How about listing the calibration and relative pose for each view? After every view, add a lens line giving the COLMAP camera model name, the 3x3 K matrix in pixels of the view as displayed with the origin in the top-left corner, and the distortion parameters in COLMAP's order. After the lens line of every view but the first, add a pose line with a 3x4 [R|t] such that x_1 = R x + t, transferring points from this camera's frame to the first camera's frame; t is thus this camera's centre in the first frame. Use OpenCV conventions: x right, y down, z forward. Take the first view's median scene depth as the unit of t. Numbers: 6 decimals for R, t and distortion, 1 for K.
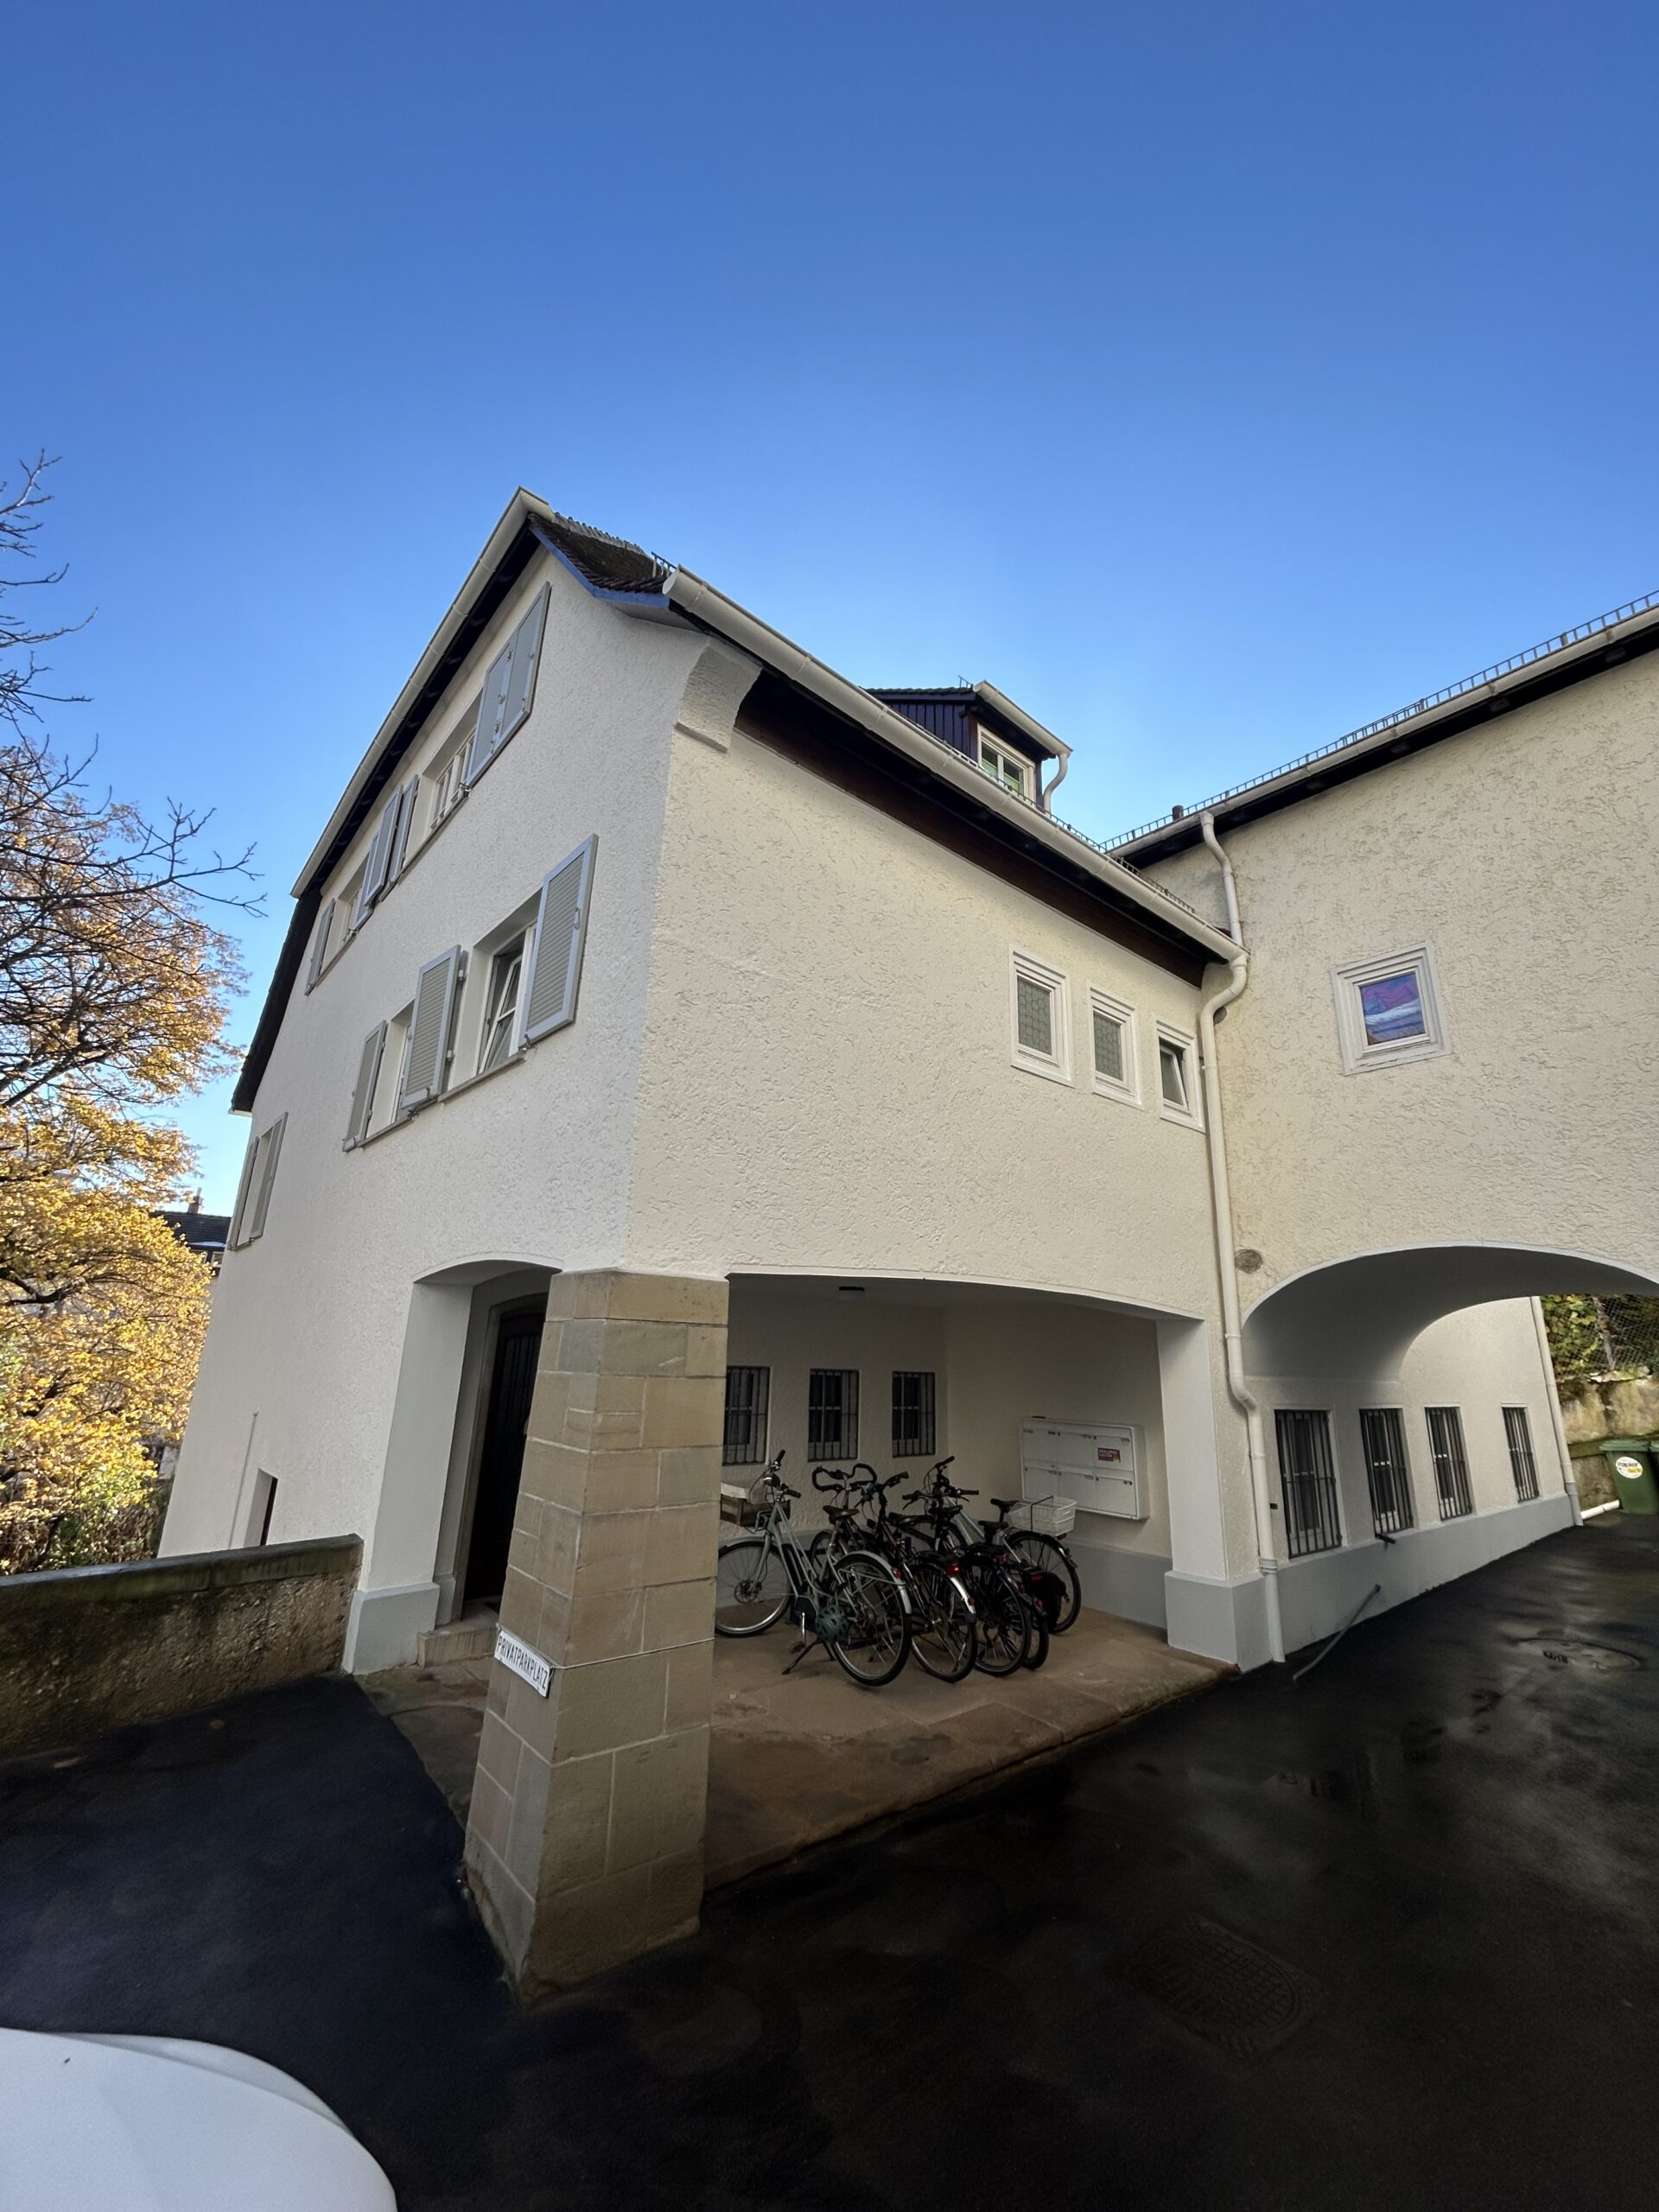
lens RADIAL K [[897.0, 0, 825.4], [0, 897.0, 1101.9], [0, 0, 1]] dist [0.000316, 0.000266]
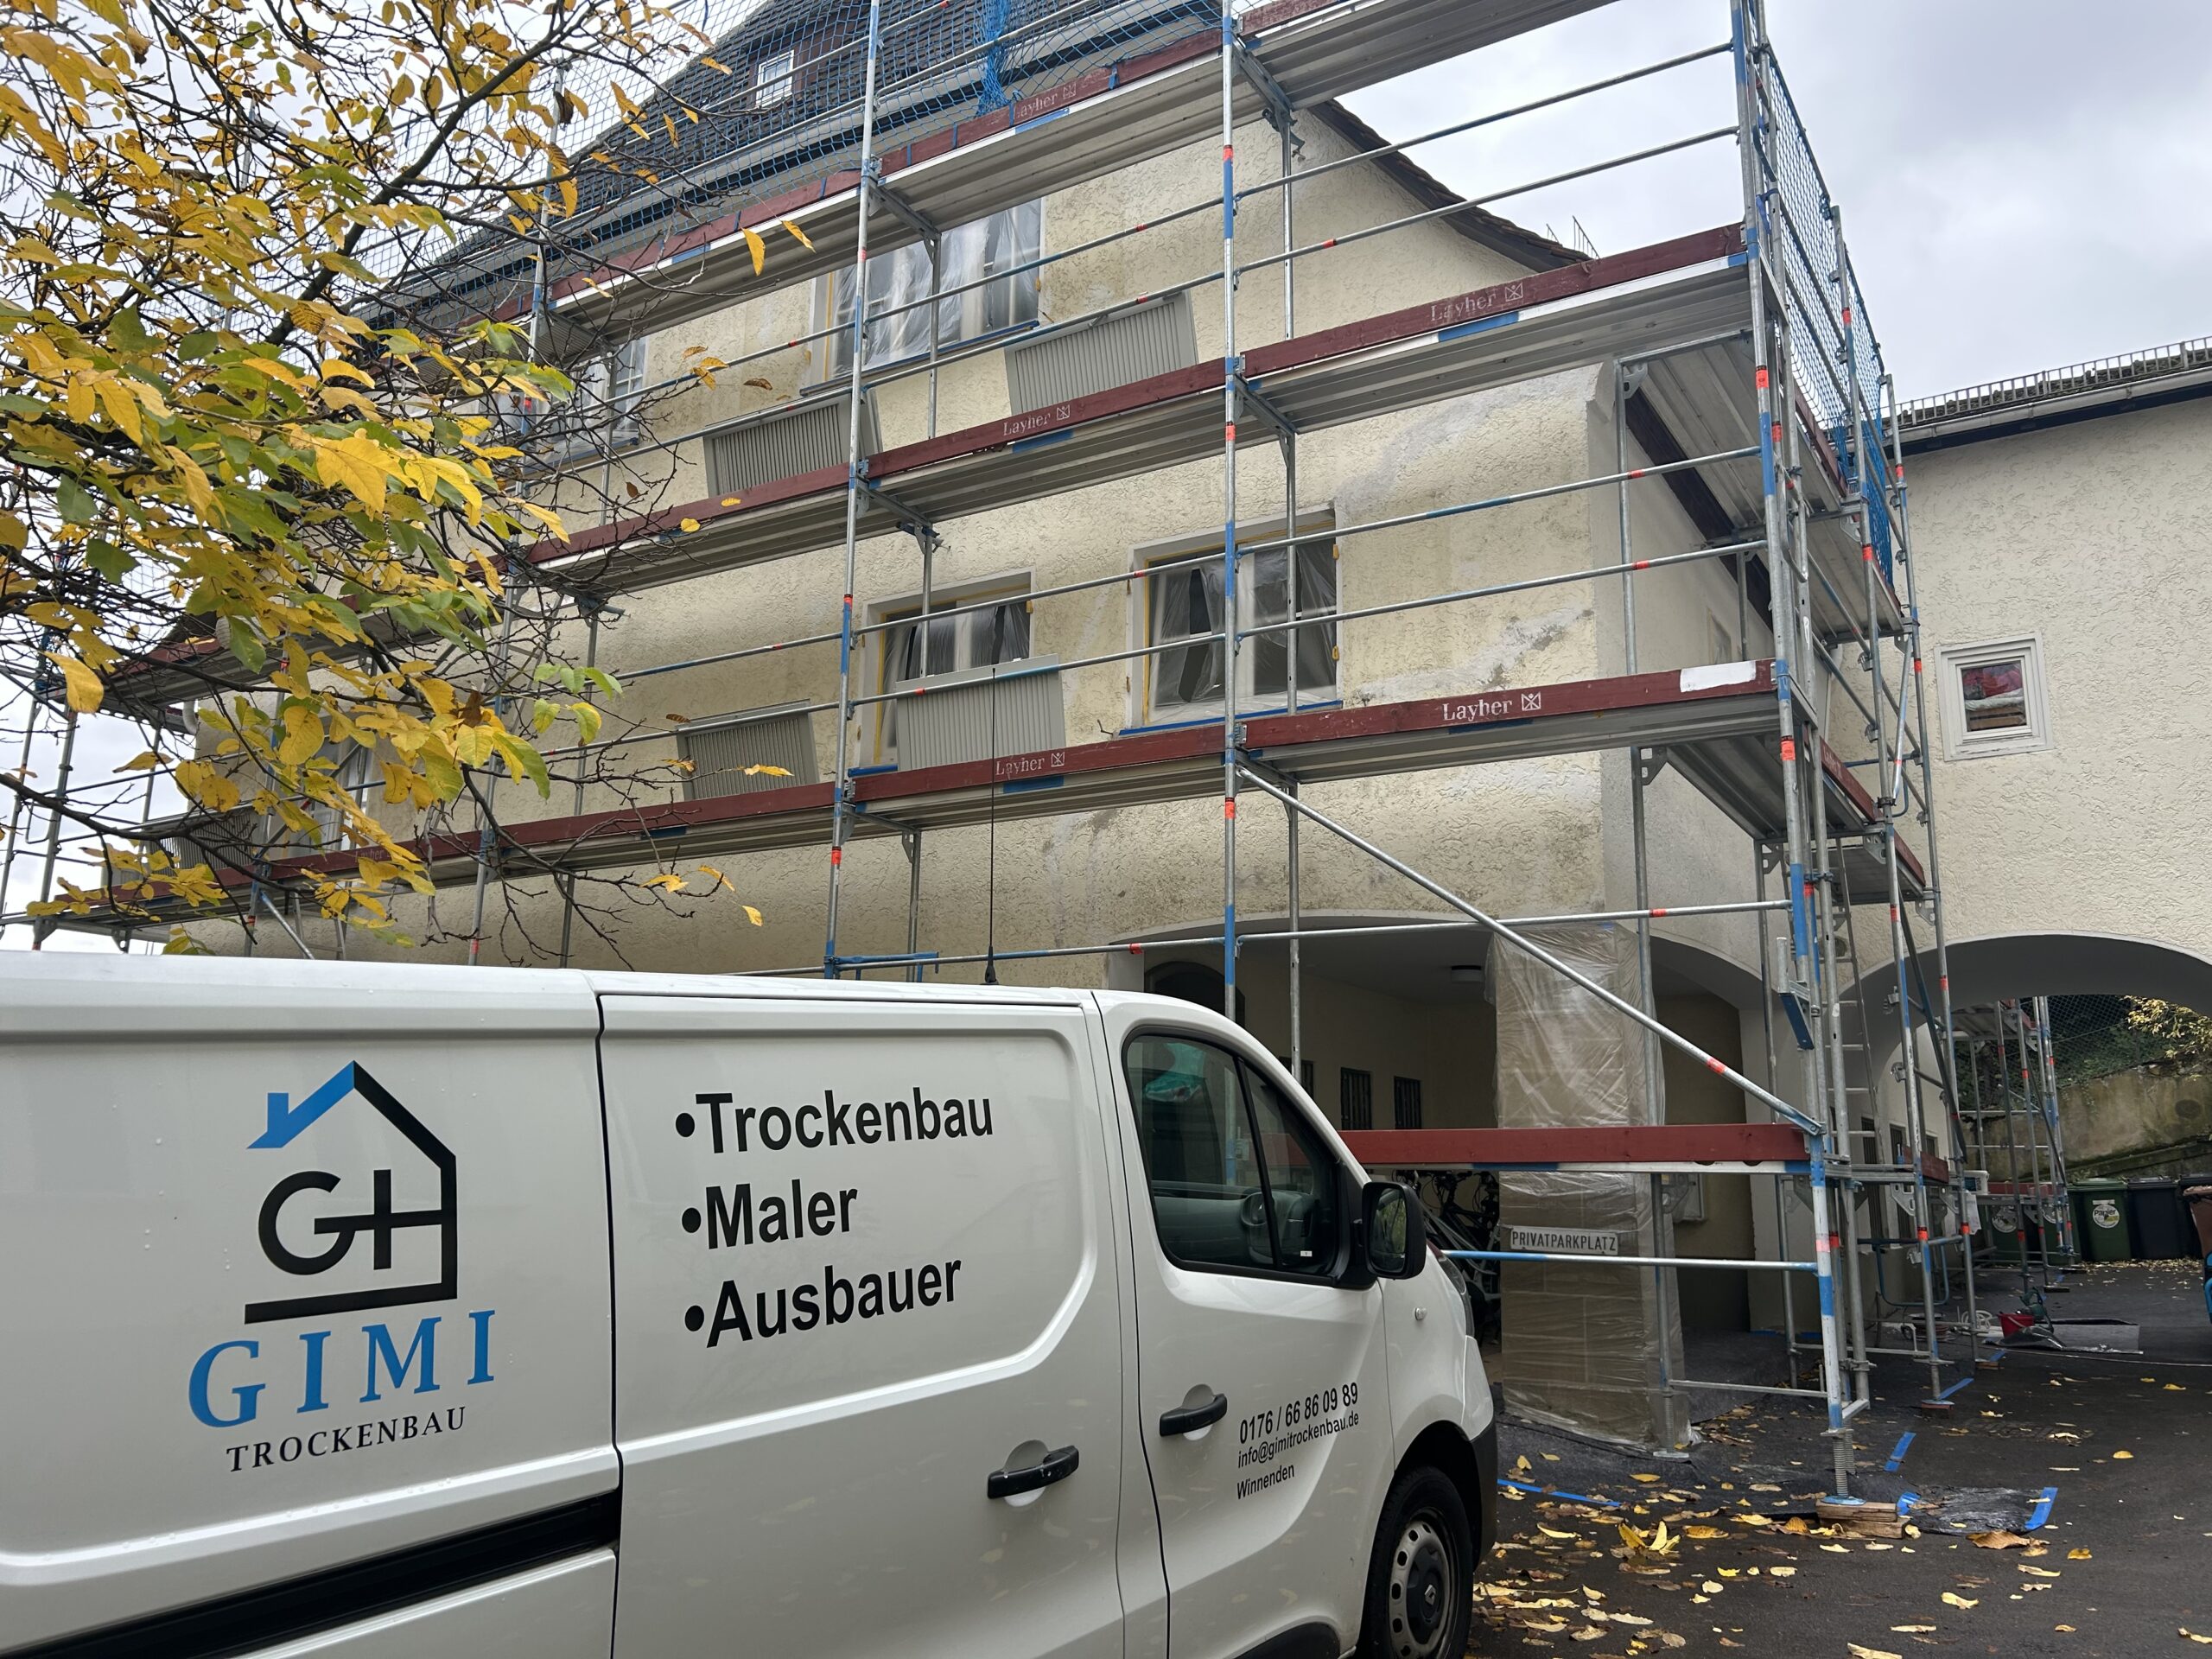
lens RADIAL K [[1658.4, 0, 1106.0], [0, 1658.4, 829.5], [0, 0, 1]] dist [0.003684, -0.002179]
pose [[0.957993, 0.035146, 0.284631, -0.877713], [-0.060259, 0.994975, 0.079959, -0.048793], [-0.280390, -0.093752, 0.955297, -0.516264]]
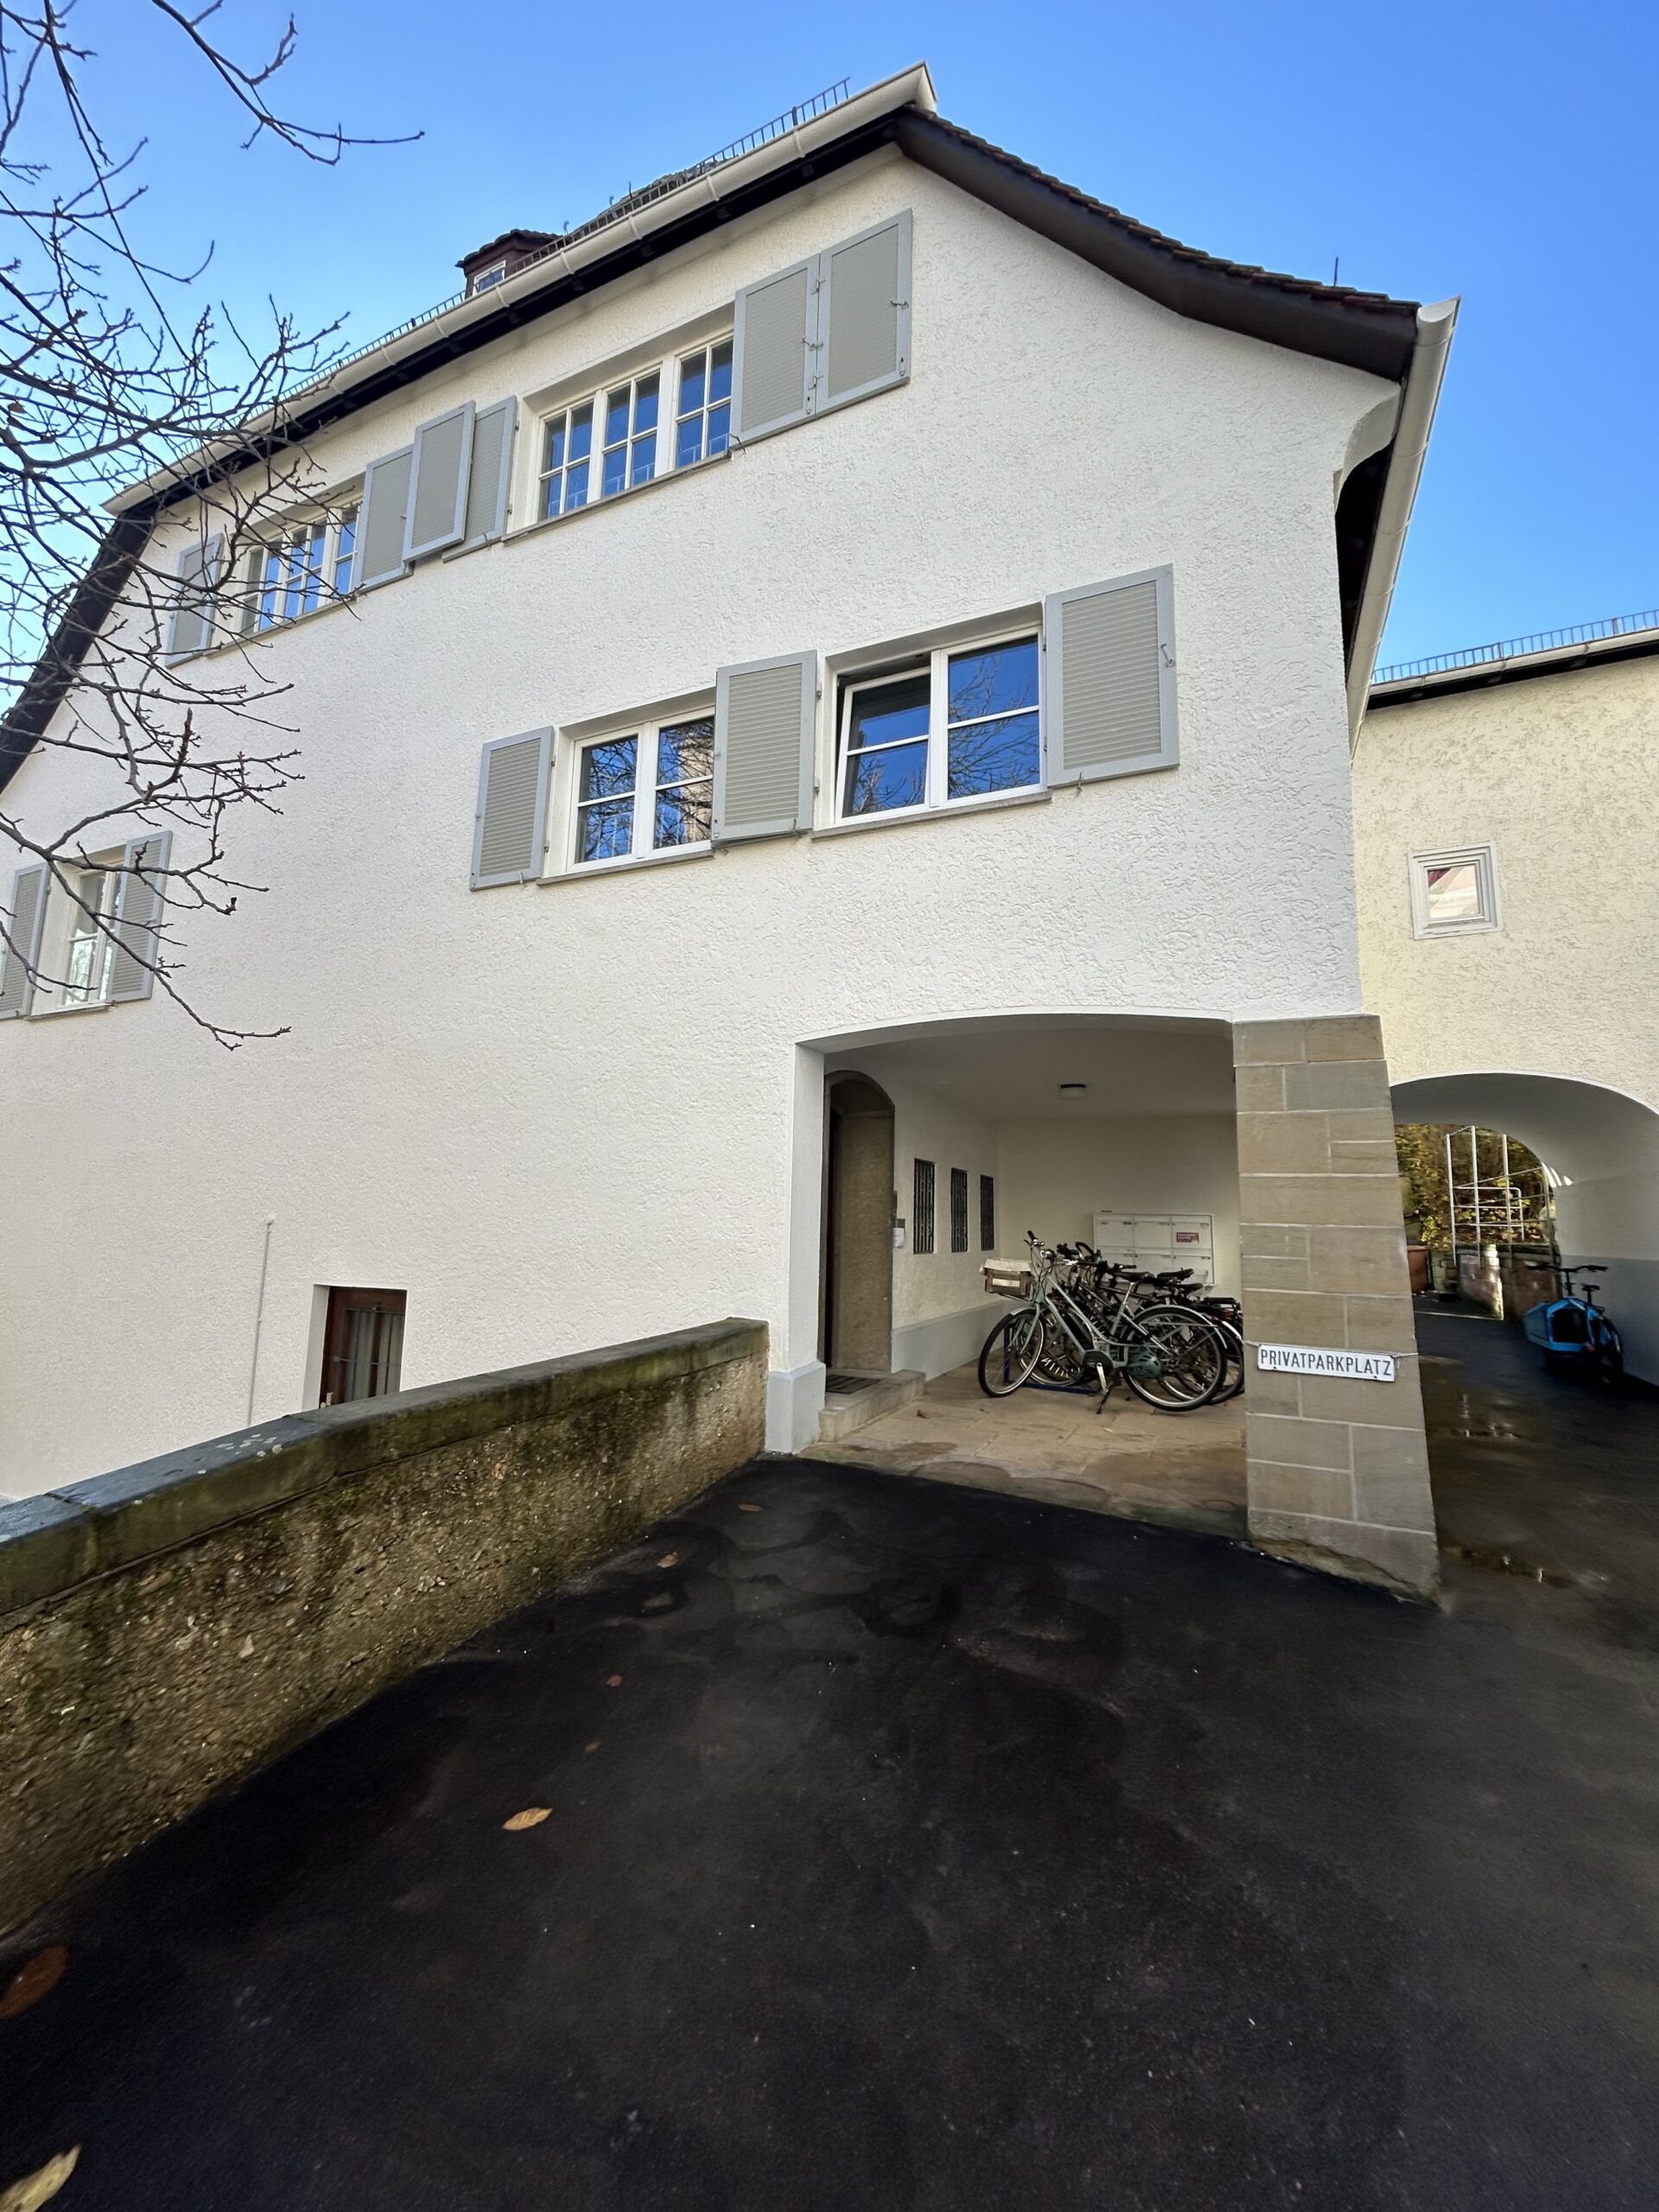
lens RADIAL K [[897.0, 0, 825.4], [0, 897.0, 1101.9], [0, 0, 1]] dist [0.000316, 0.000266]
pose [[0.905556, 0.044326, 0.421905, -0.760274], [-0.109149, 0.985389, 0.130745, 0.132019], [-0.409945, -0.164447, 0.897163, 0.181484]]
